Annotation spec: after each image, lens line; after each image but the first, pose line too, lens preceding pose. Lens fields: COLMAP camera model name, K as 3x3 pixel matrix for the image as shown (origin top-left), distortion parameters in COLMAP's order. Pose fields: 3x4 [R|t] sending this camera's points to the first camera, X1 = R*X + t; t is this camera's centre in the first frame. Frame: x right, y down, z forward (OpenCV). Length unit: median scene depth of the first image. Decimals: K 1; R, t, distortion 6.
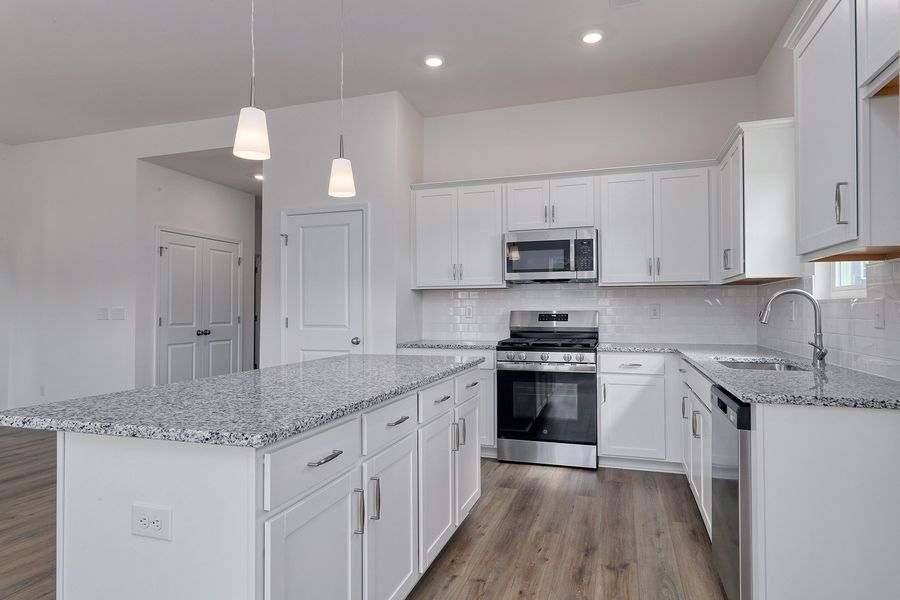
lens RADIAL K [[500.6, 0, 453.1], [0, 500.6, 299.2], [0, 0, 1]] dist [0.000962, 0.000543]
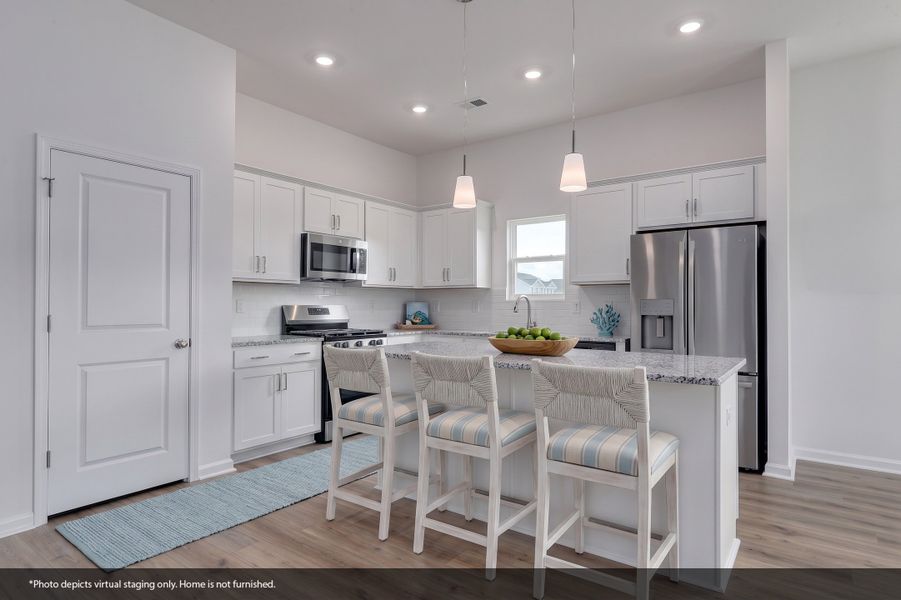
lens RADIAL K [[501.1, 0, 453.6], [0, 501.1, 299.2], [0, 0, 1]] dist [0.000962, 0.000543]
pose [[0.311382, 0.016231, 0.950146, -0.793980], [-0.015883, 0.999803, -0.011874, 0.017290], [-0.950152, -0.011394, 0.311579, 0.357878]]
